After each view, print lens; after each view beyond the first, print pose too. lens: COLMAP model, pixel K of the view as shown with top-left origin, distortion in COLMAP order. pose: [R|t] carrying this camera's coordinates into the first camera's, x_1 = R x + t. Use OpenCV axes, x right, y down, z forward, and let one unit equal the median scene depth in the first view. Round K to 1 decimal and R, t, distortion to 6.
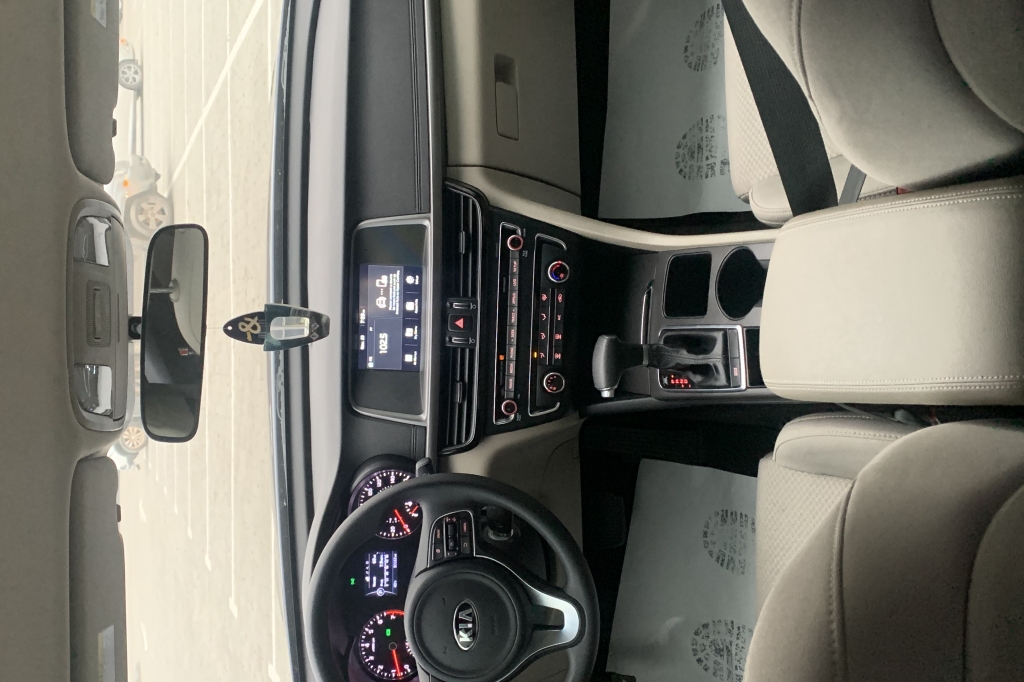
lens RADIAL K [[1050.1, 0, 511.8], [0, 1050.1, 330.2], [0, 0, 1]] dist [-0.002880, 0.004629]
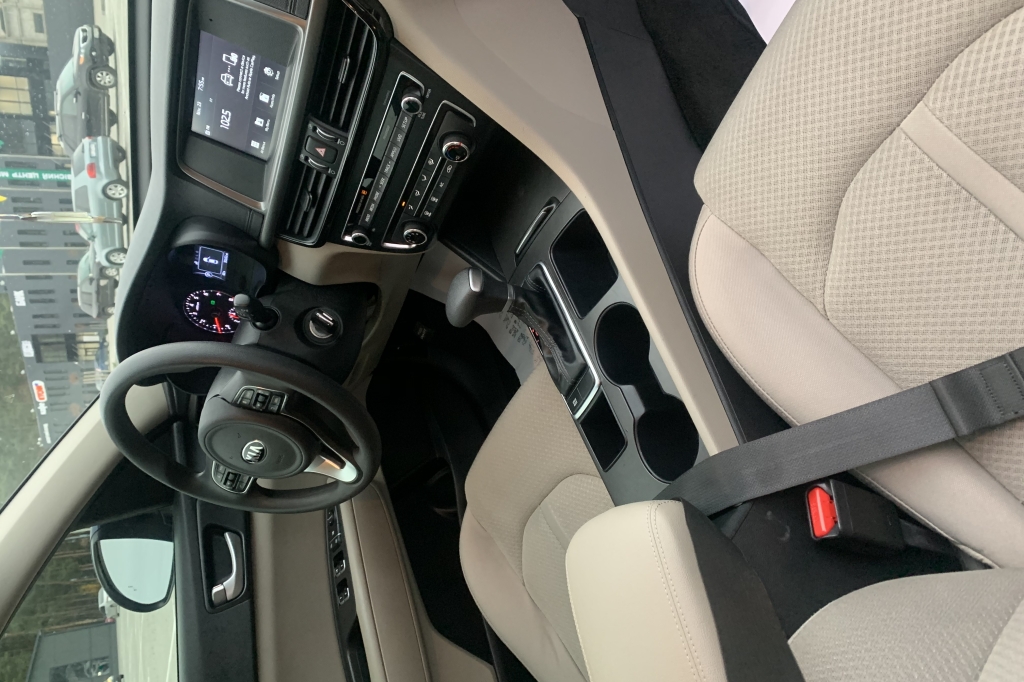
lens RADIAL K [[787.7, 0, 512.0], [0, 787.7, 341.0], [0, 0, 1]] dist [-0.012524, -0.008591]
pose [[0.933142, 0.254817, 0.253604, -0.028475], [-0.357126, 0.575946, 0.735355, -0.410059], [0.041319, -0.776759, 0.628441, 0.511451]]
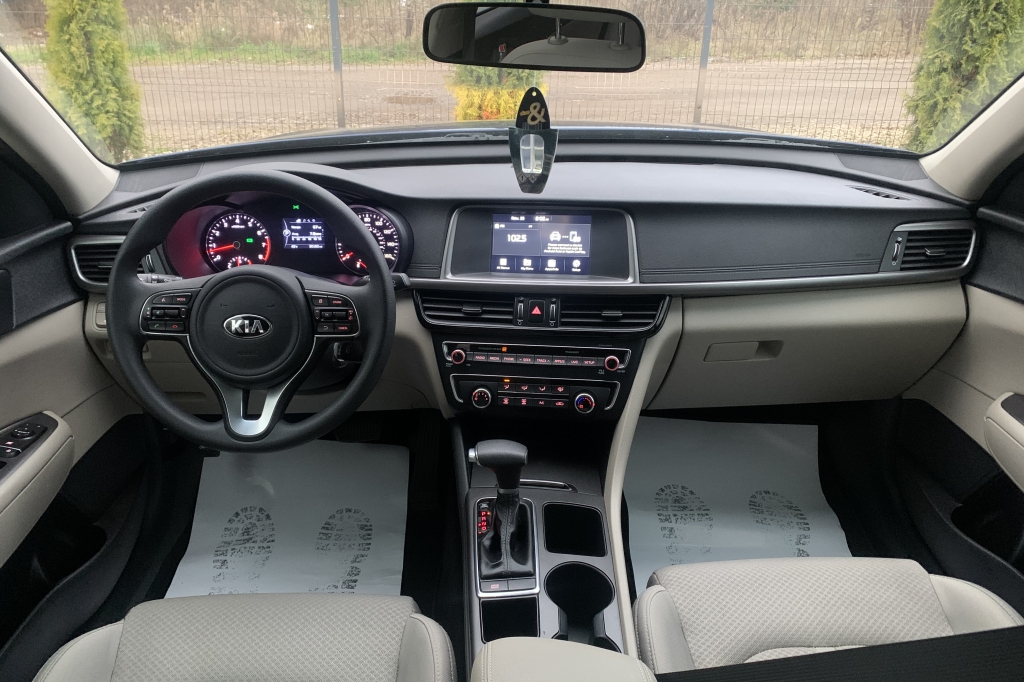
lens RADIAL K [[787.7, 0, 512.0], [0, 787.7, 341.0], [0, 0, 1]] dist [-0.012524, -0.008591]
pose [[0.000385, 0.998513, 0.054517, -0.061840], [-0.999984, 0.000692, -0.005606, 0.022565], [-0.005635, -0.054514, 0.998497, 0.192583]]
